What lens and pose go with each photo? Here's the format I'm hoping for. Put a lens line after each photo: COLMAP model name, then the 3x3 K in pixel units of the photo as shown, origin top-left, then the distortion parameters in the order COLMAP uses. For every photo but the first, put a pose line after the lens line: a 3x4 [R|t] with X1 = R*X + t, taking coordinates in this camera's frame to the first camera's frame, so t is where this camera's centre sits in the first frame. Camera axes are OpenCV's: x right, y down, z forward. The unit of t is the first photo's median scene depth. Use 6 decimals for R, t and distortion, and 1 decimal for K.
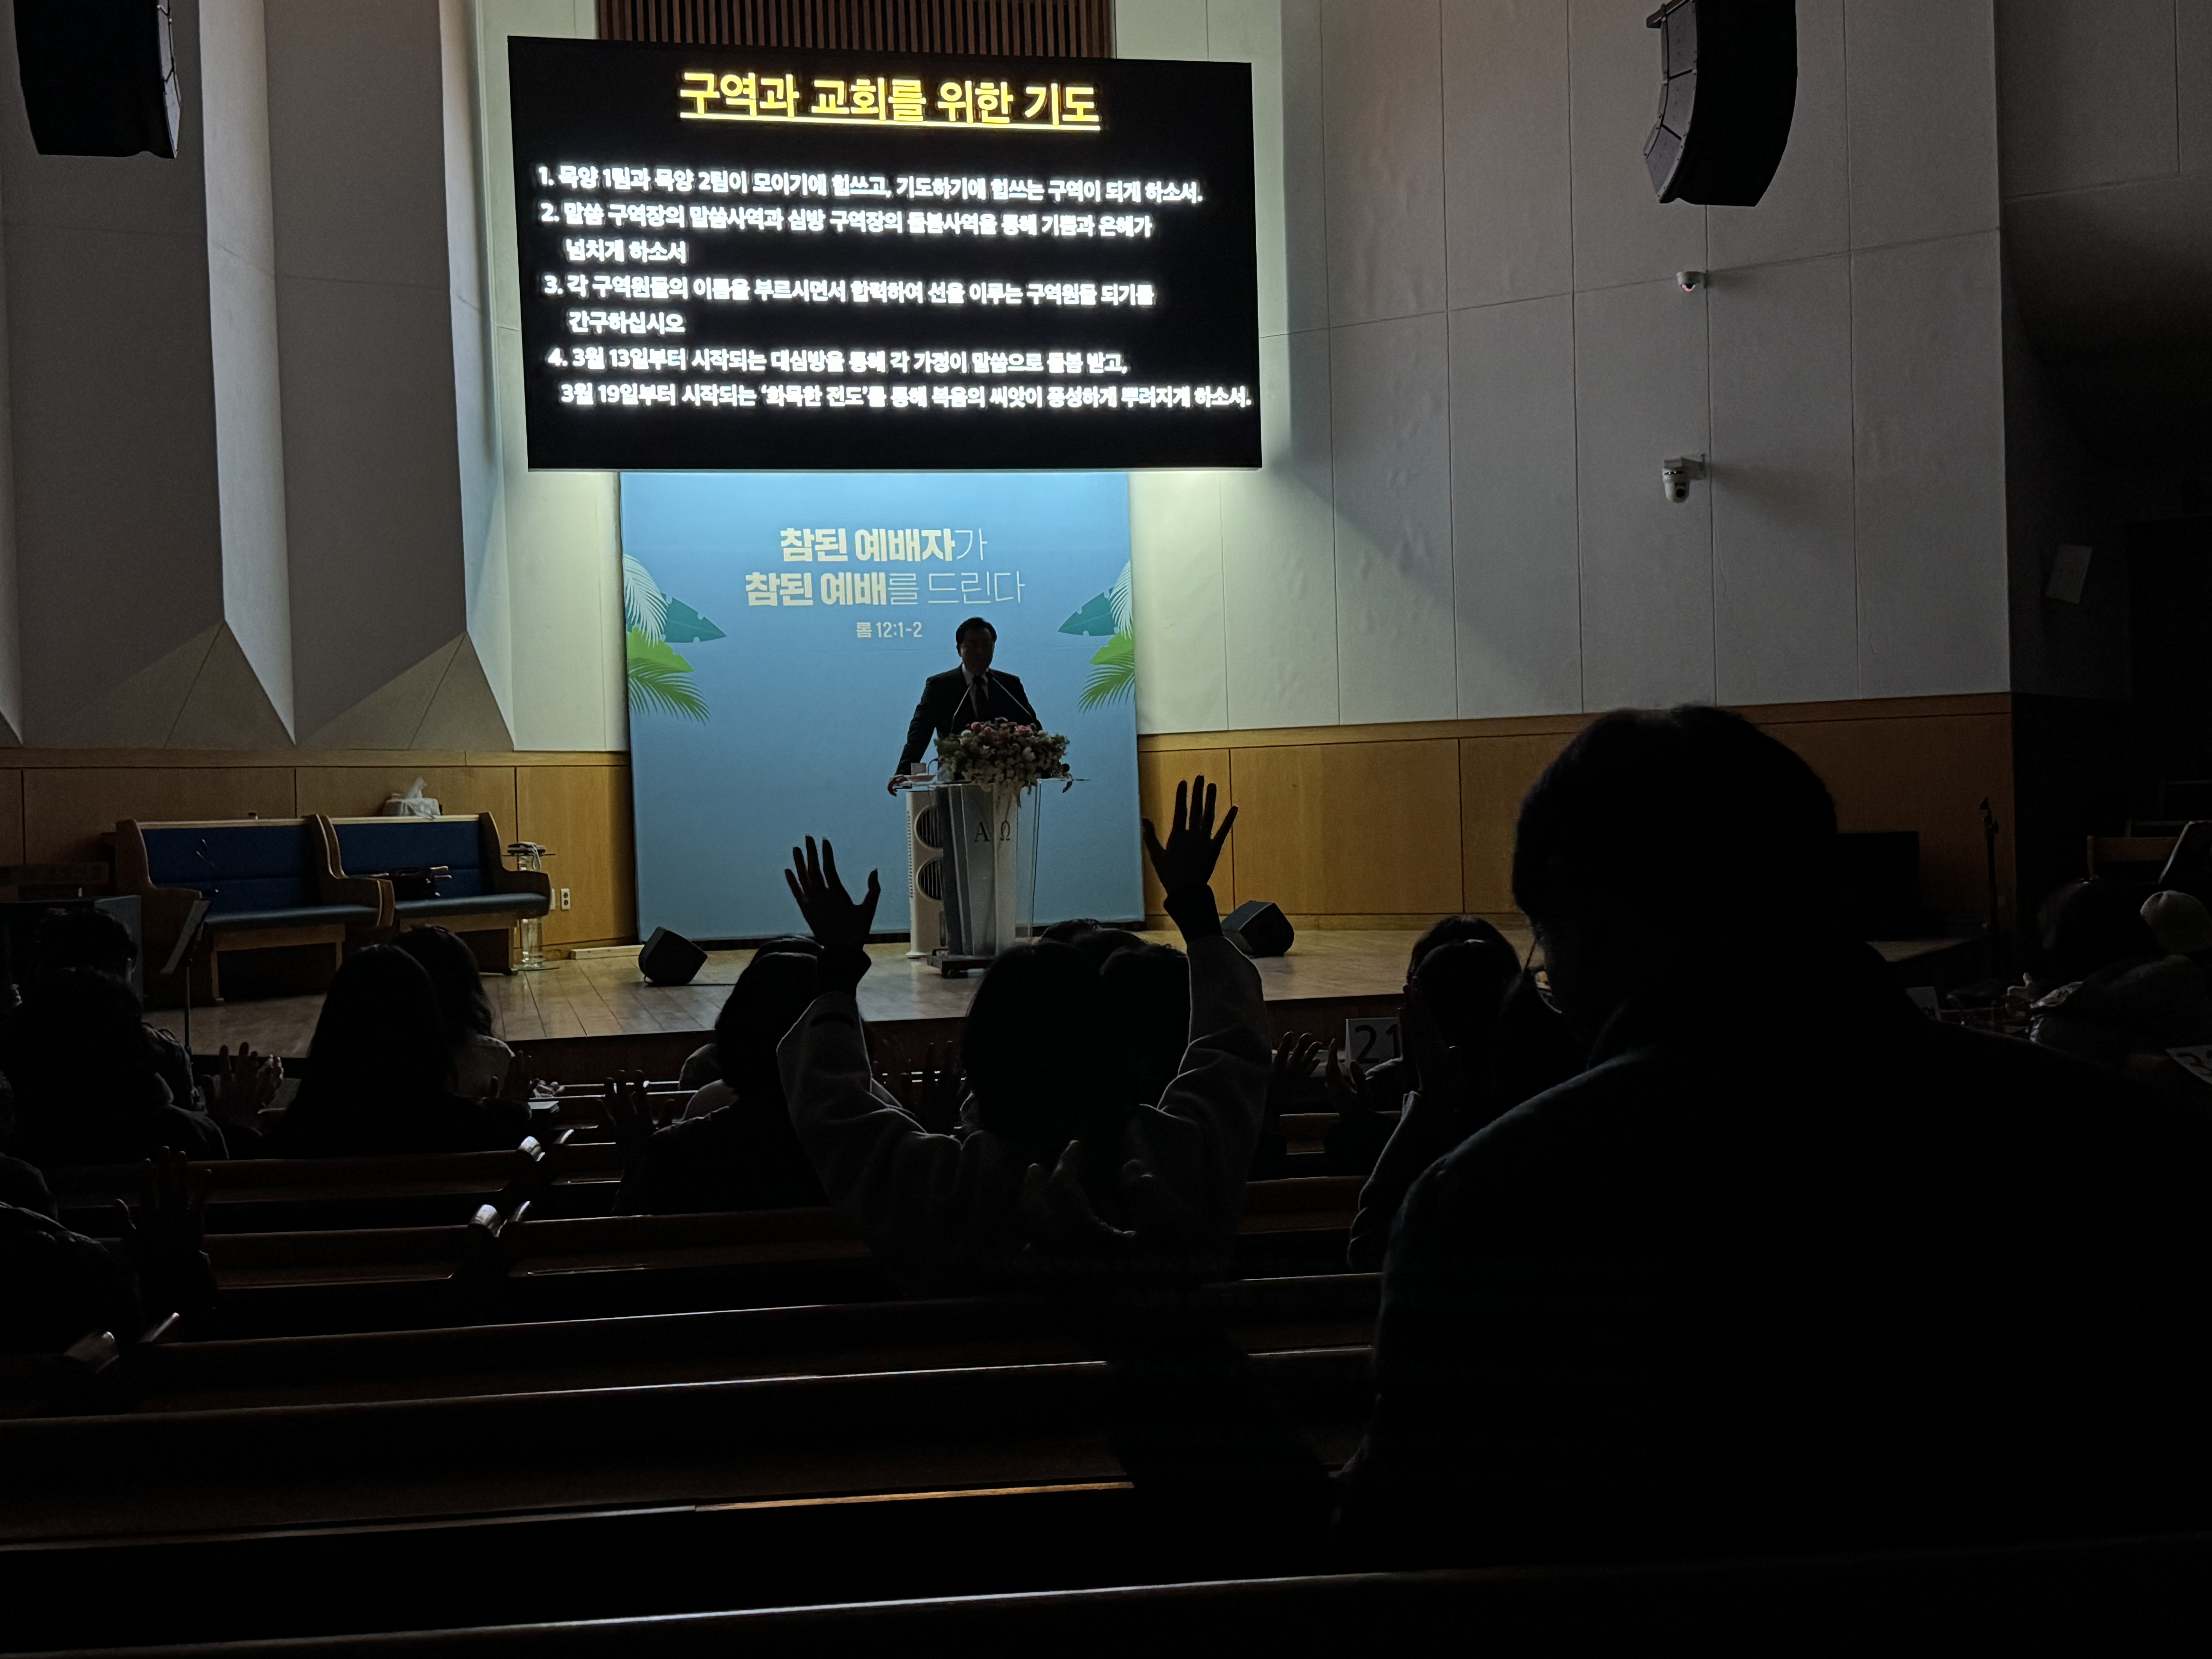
lens RADIAL K [[2613.1, 0, 1107.0], [0, 2613.1, 820.5], [0, 0, 1]] dist [0.227438, -0.397262]
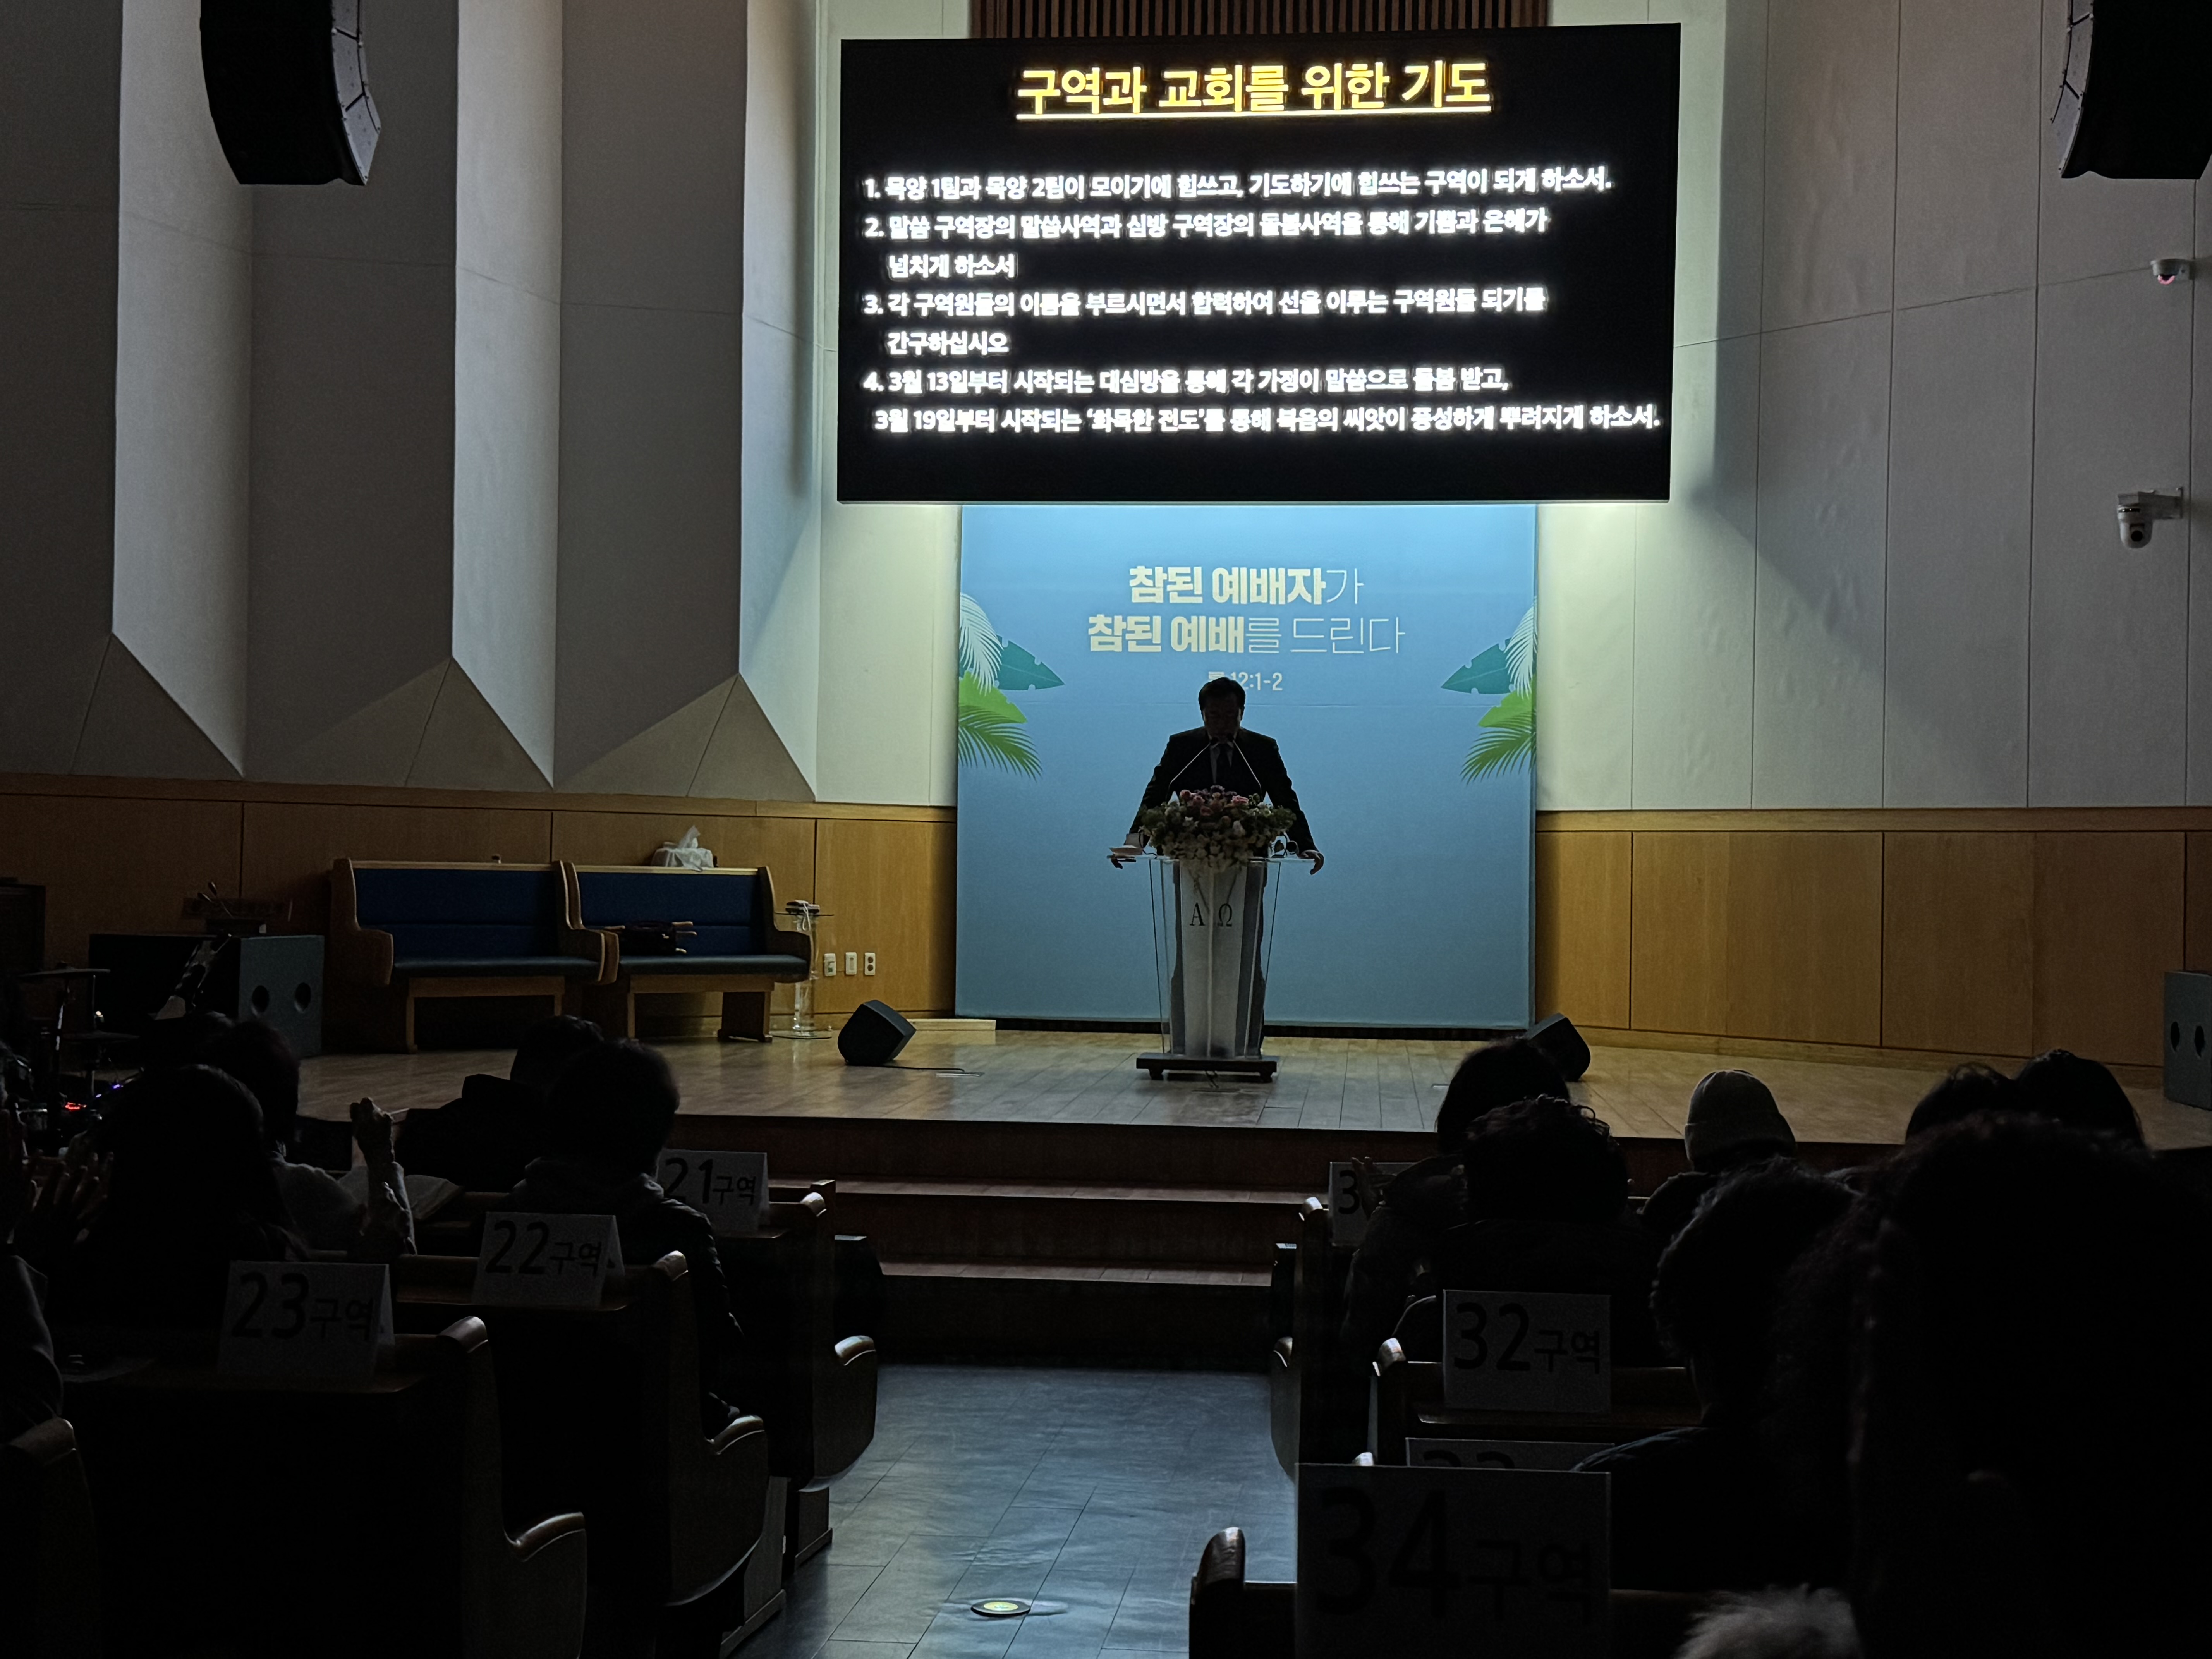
lens RADIAL K [[2980.1, 0, 1110.2], [0, 2980.1, 827.1], [0, 0, 1]] dist [0.164903, 0.039499]
pose [[0.944577, 0.042448, -0.325536, 0.214112], [-0.048692, 0.998753, -0.011052, -0.010799], [0.324660, 0.026291, 0.945465, 0.037011]]
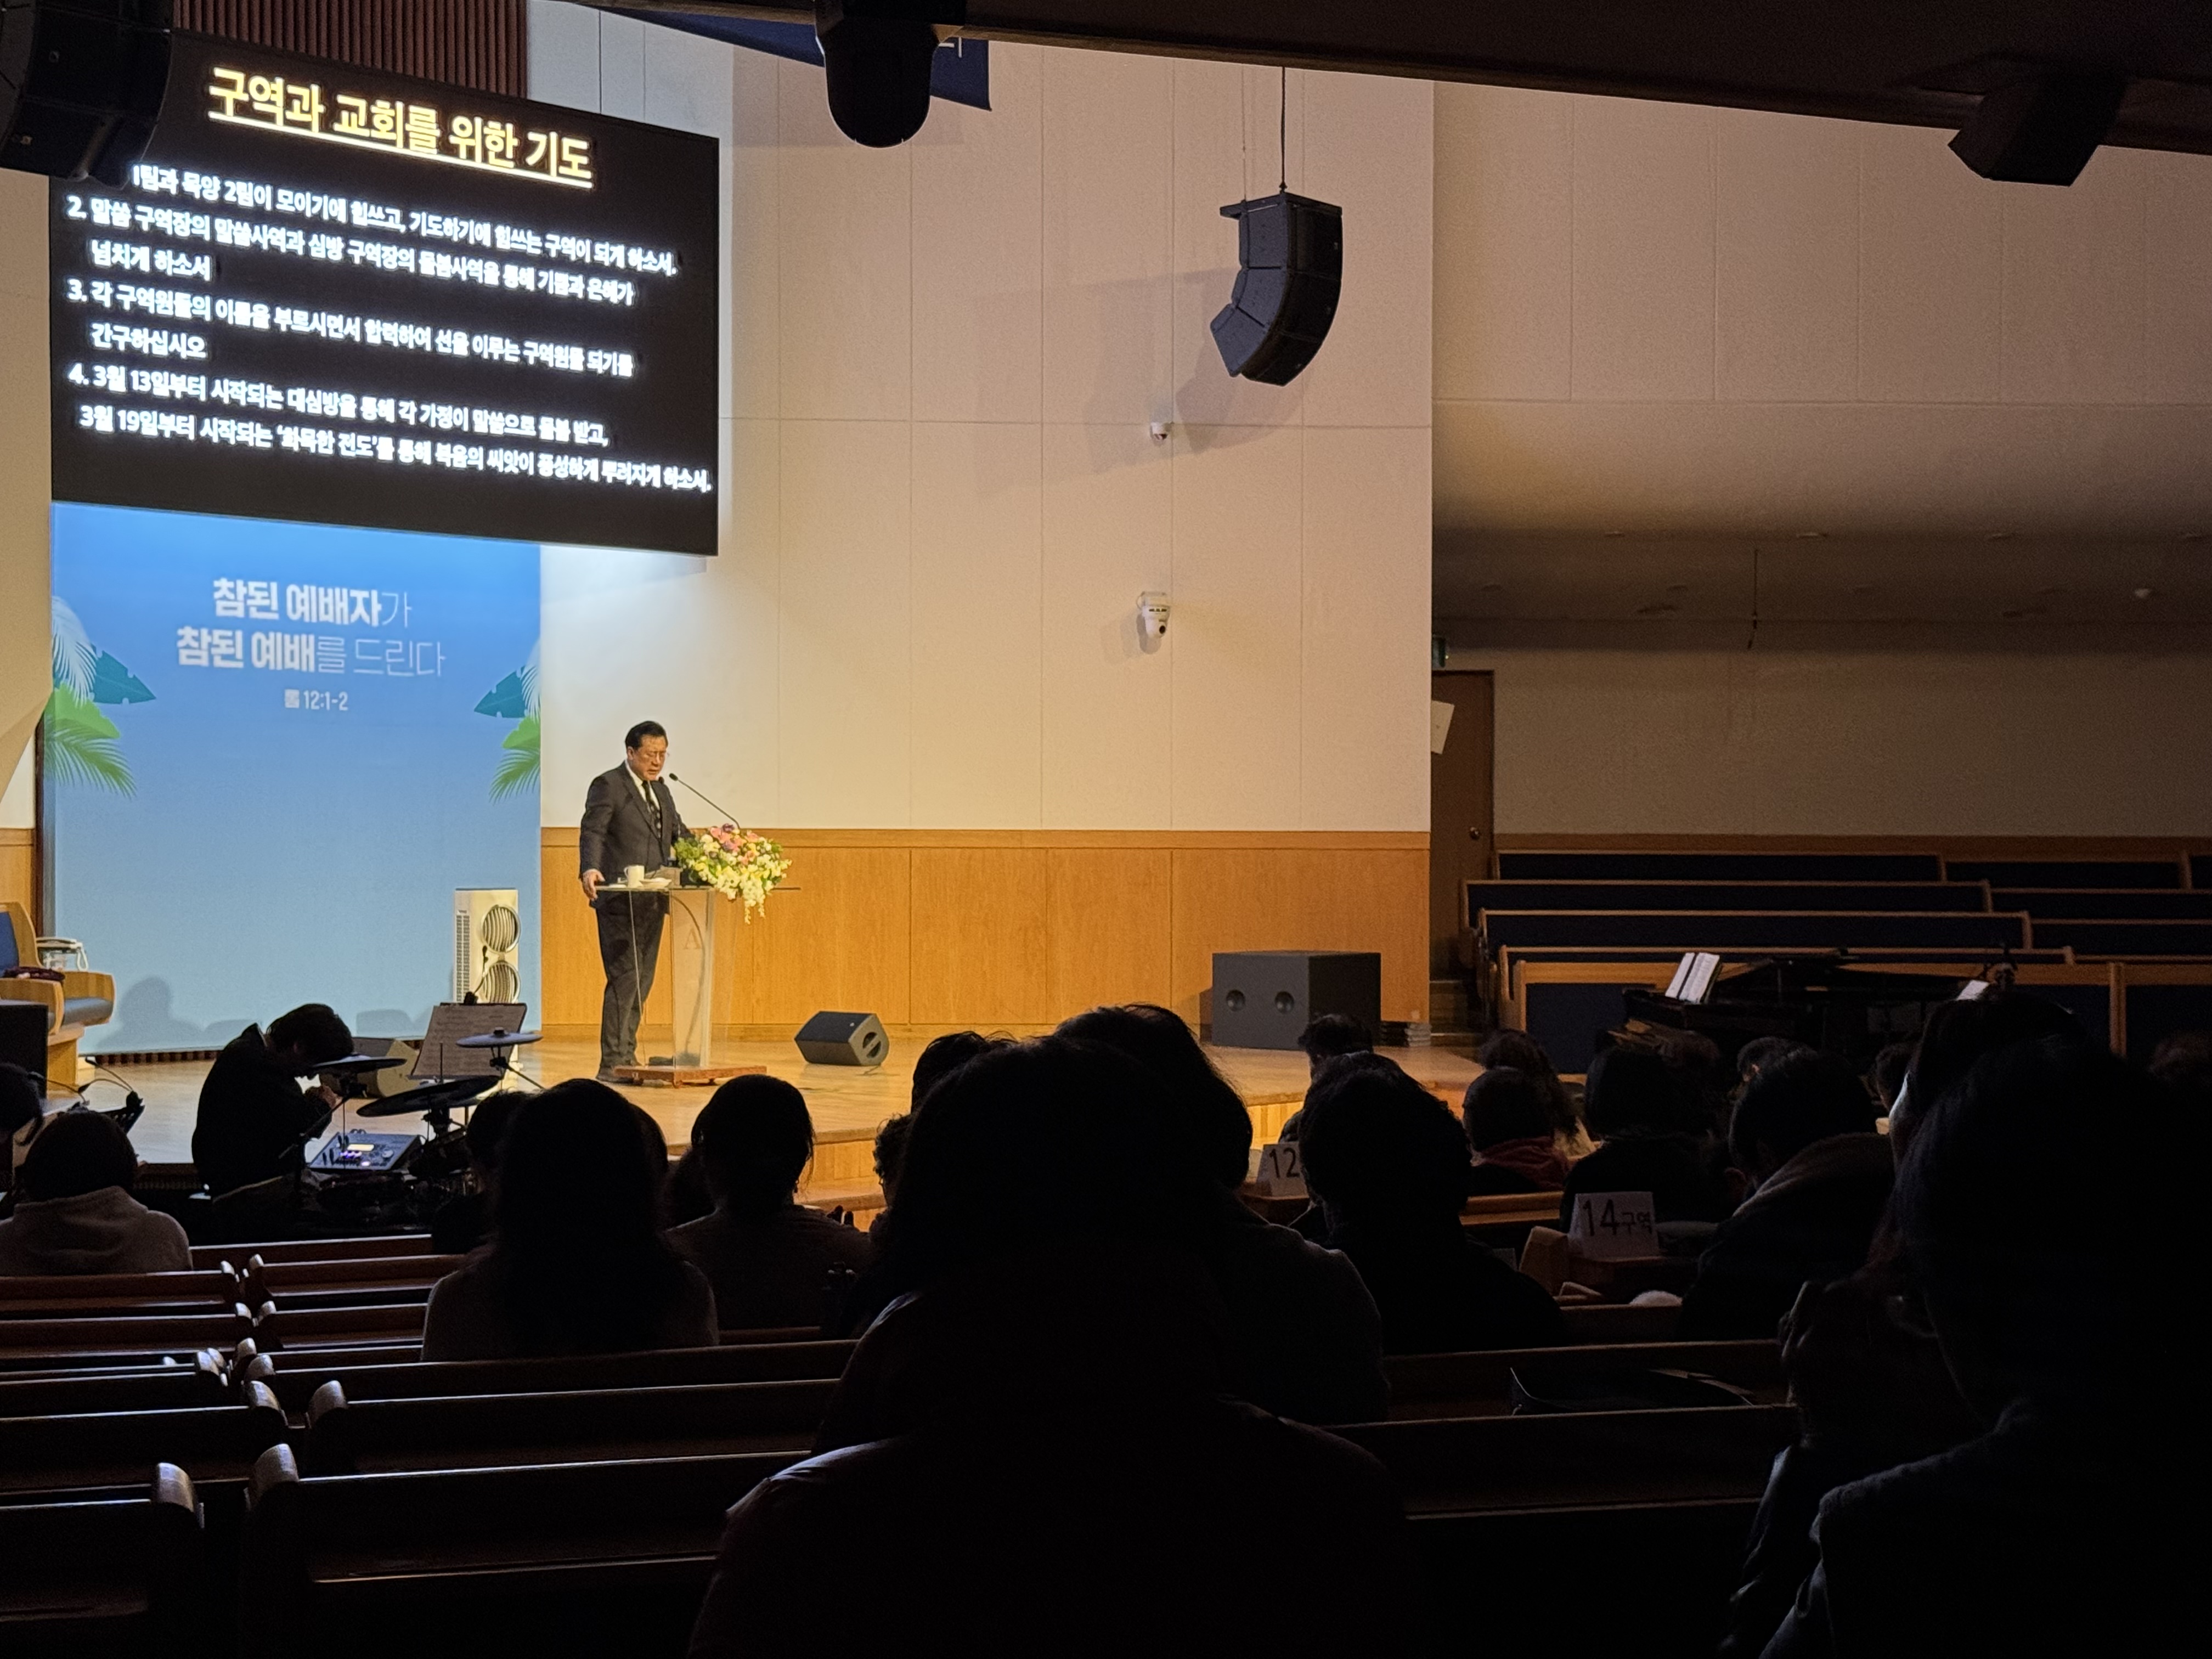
lens RADIAL K [[3637.6, 0, 1106.0], [0, 3637.6, 829.5], [0, 0, 1]] dist [0.186151, -0.017624]
pose [[0.814081, 0.037553, 0.579536, -0.610302], [-0.027466, 0.999280, -0.026171, -0.004571], [-0.580101, 0.005388, 0.814526, -0.166468]]
